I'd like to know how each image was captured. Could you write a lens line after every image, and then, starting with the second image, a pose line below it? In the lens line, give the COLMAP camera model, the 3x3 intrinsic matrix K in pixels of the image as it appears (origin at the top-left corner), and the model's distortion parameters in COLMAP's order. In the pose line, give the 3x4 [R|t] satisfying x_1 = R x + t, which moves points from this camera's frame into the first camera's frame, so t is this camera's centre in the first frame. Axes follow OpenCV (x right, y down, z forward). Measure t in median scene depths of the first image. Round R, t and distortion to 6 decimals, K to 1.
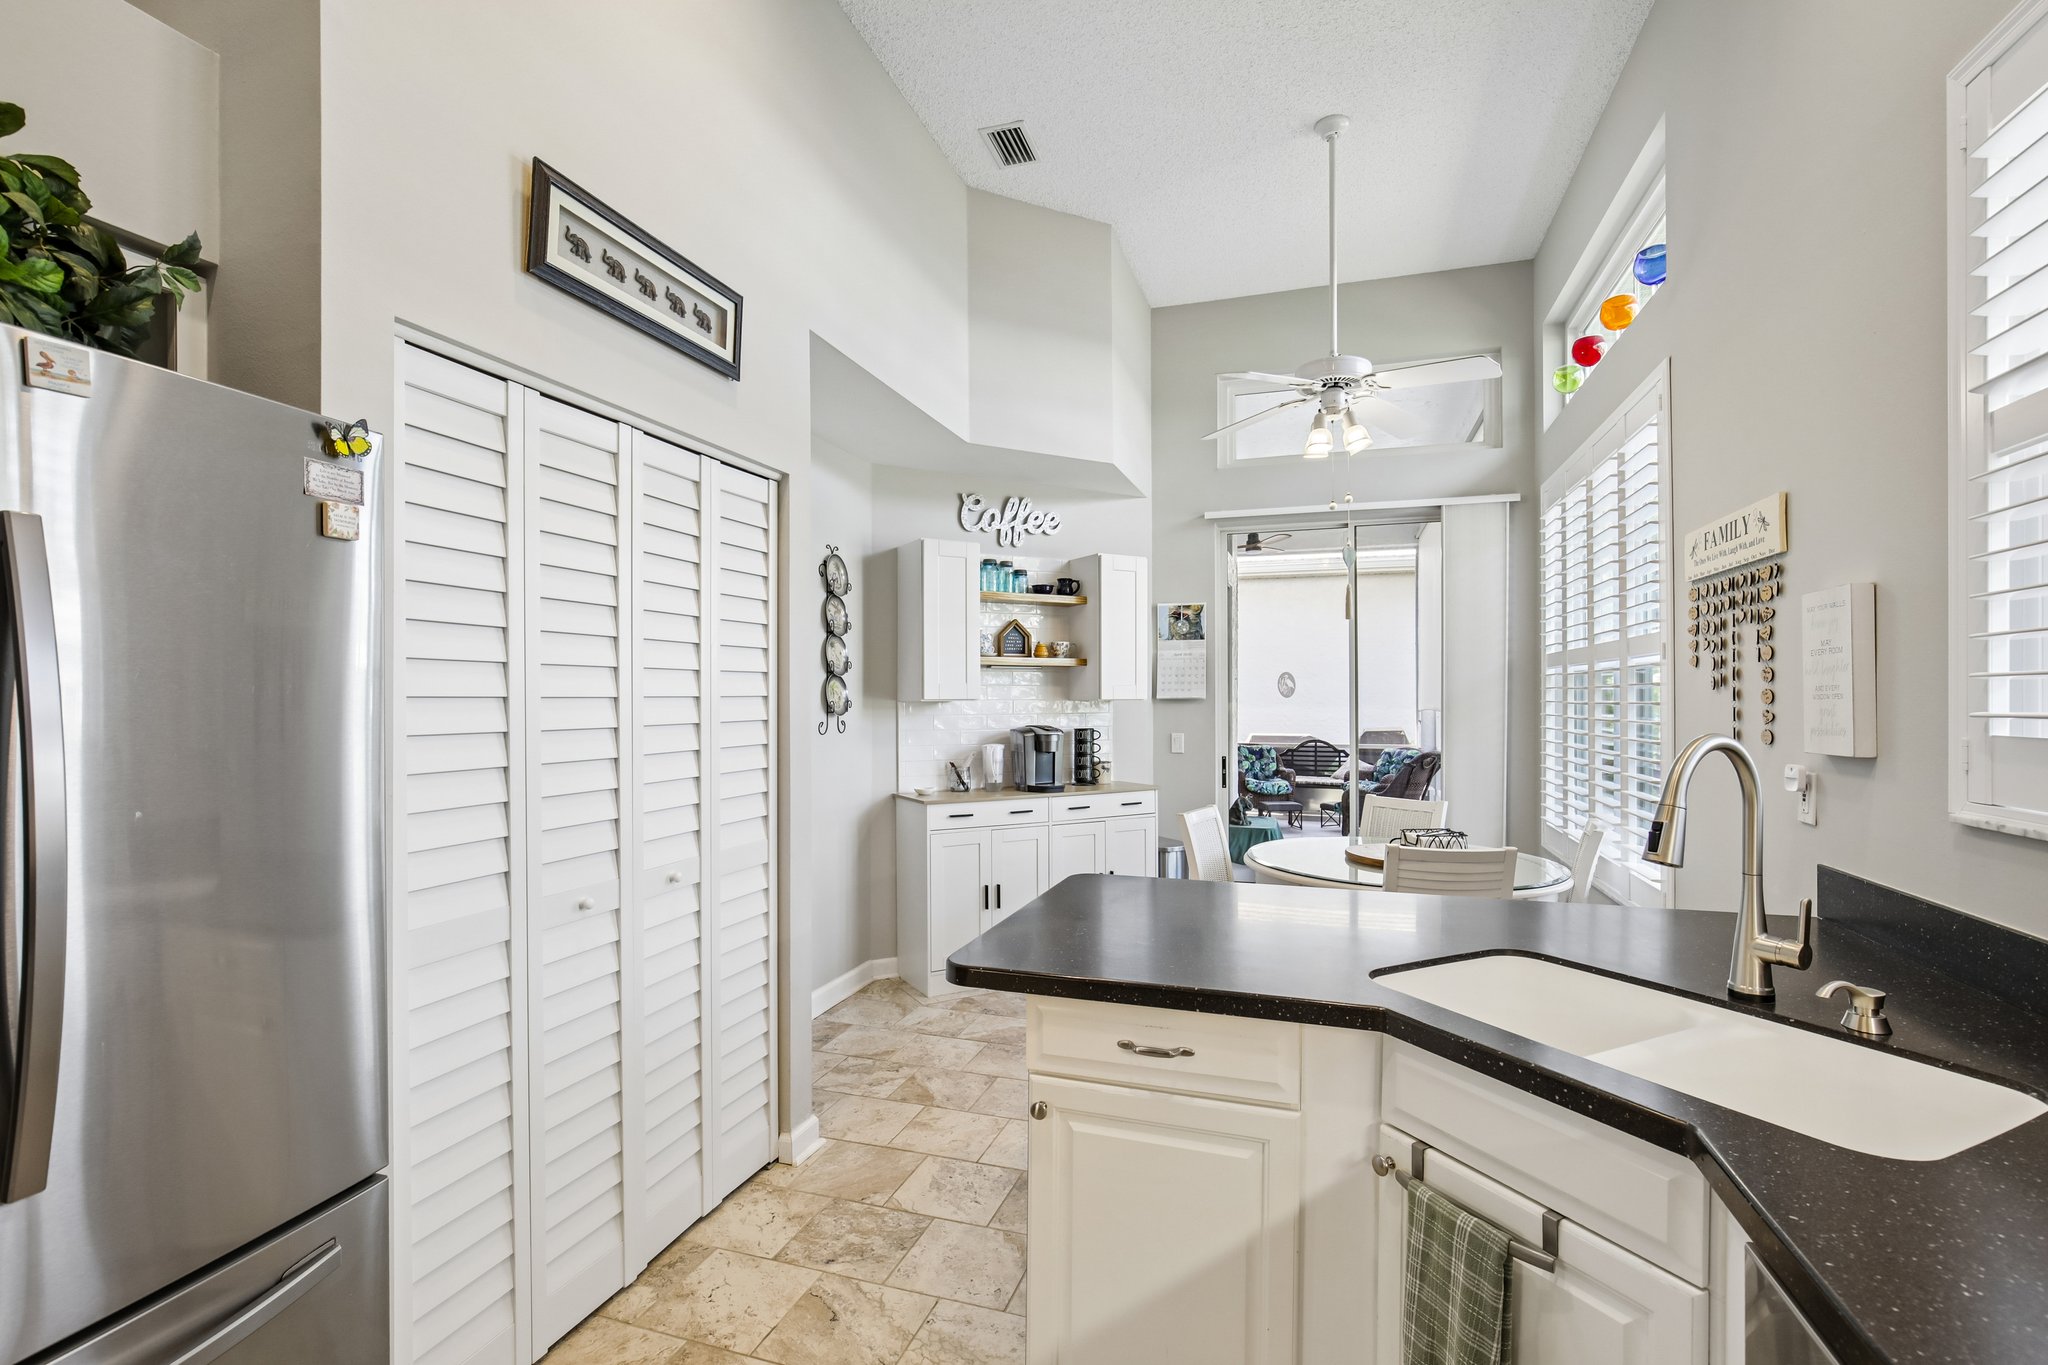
lens RADIAL K [[926.9, 0, 1017.8], [0, 926.9, 691.1], [0, 0, 1]] dist [-0.018378, 0.005749]
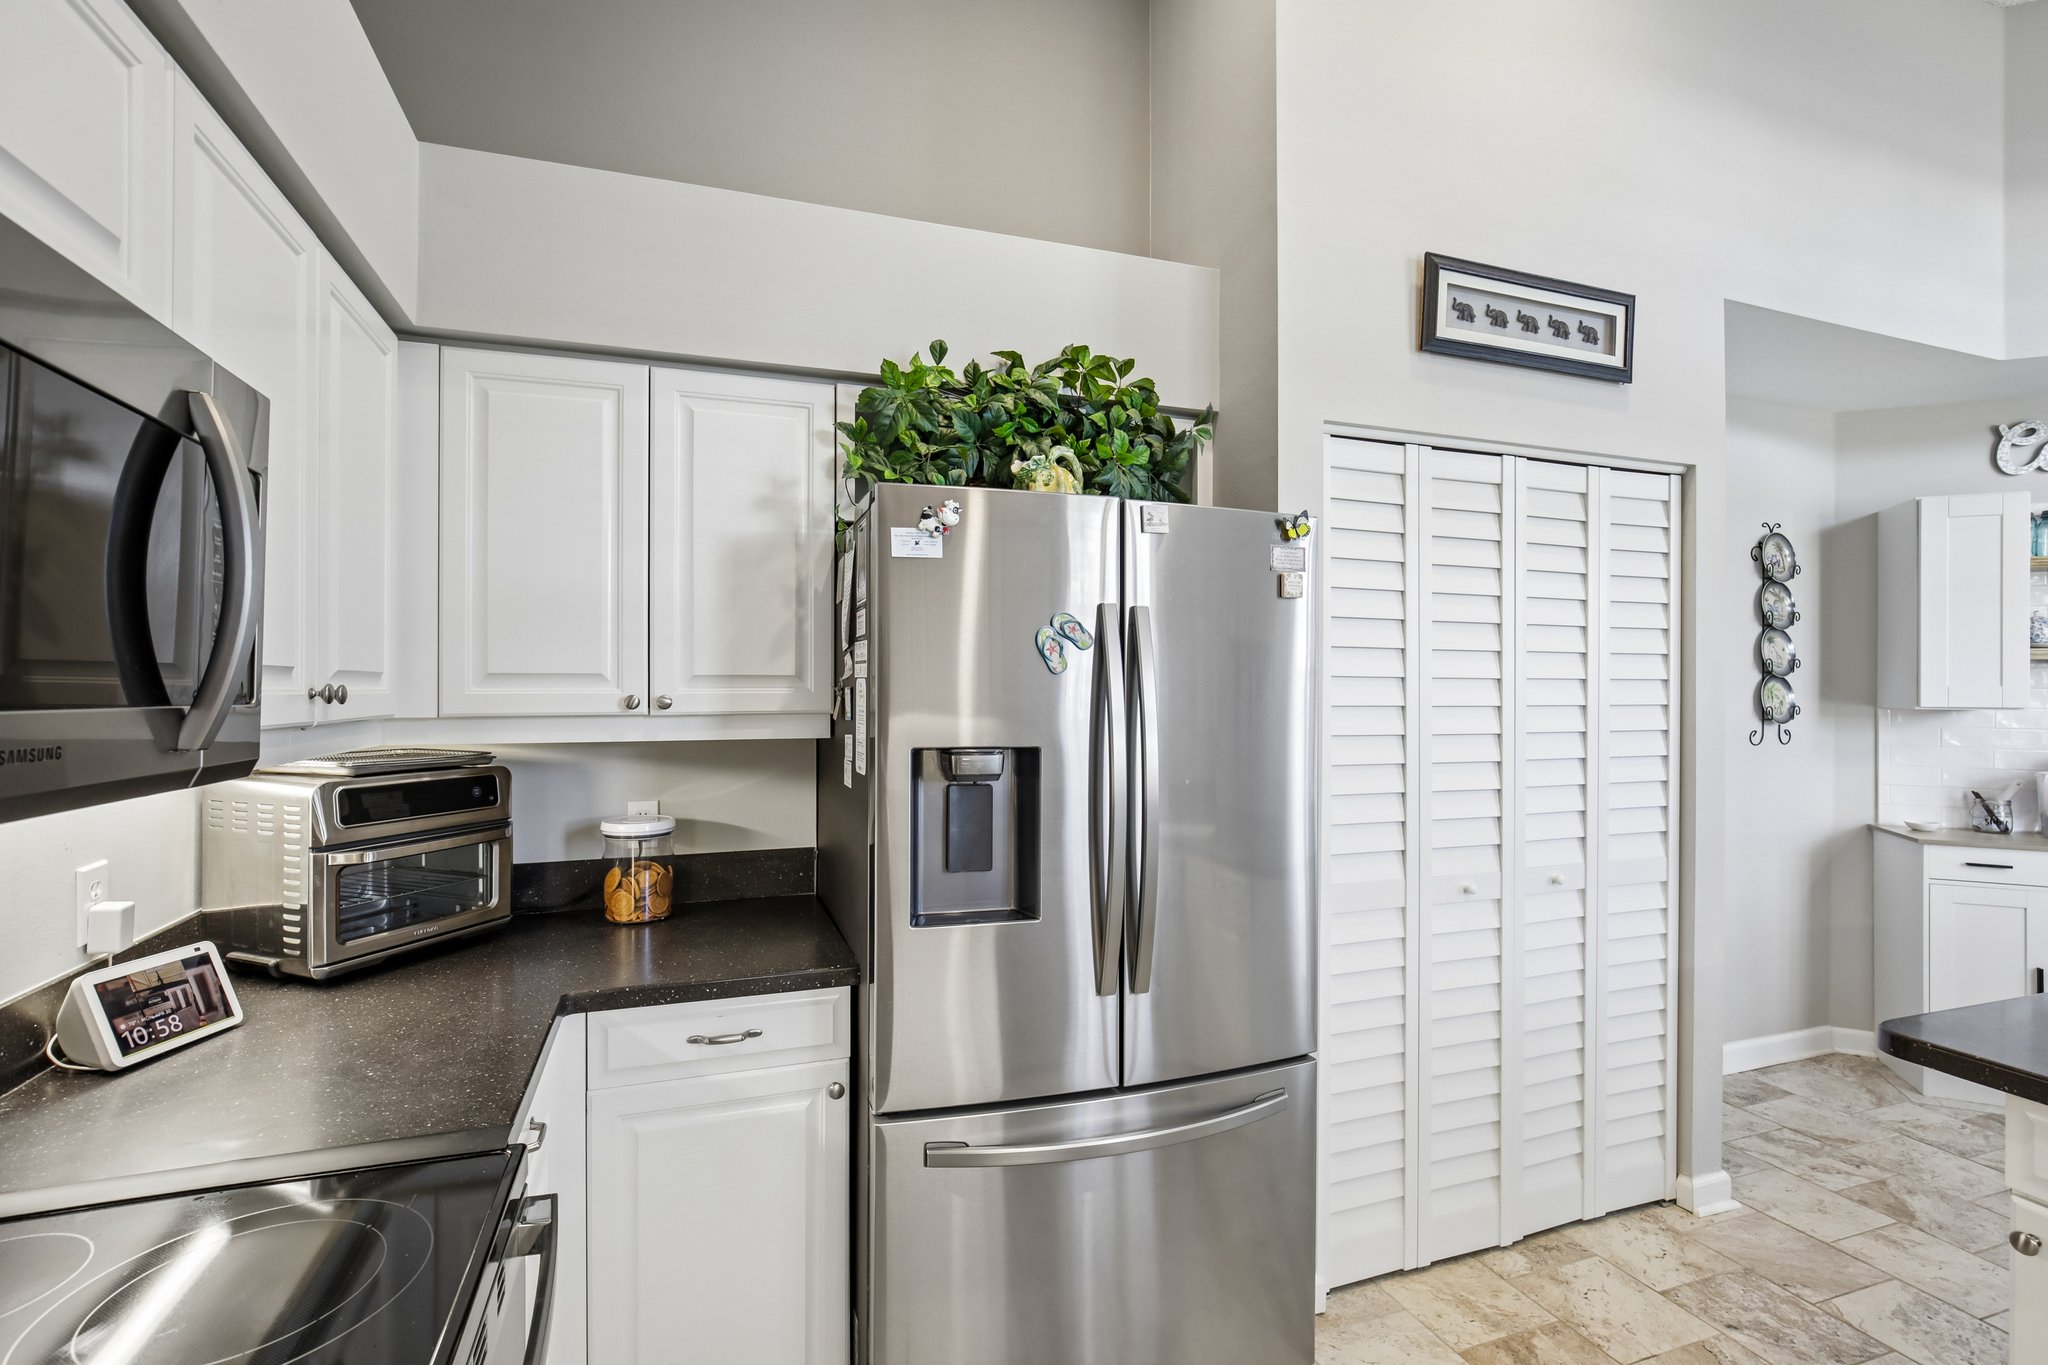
lens RADIAL K [[940.6, 0, 1024.0], [0, 940.6, 682.5], [0, 0, 1]] dist [-0.015368, 0.008110]
pose [[0.623717, 0.005248, -0.781633, 0.065259], [-0.003531, 0.999986, 0.003897, -0.018657], [0.781642, 0.000329, 0.623727, -0.106557]]
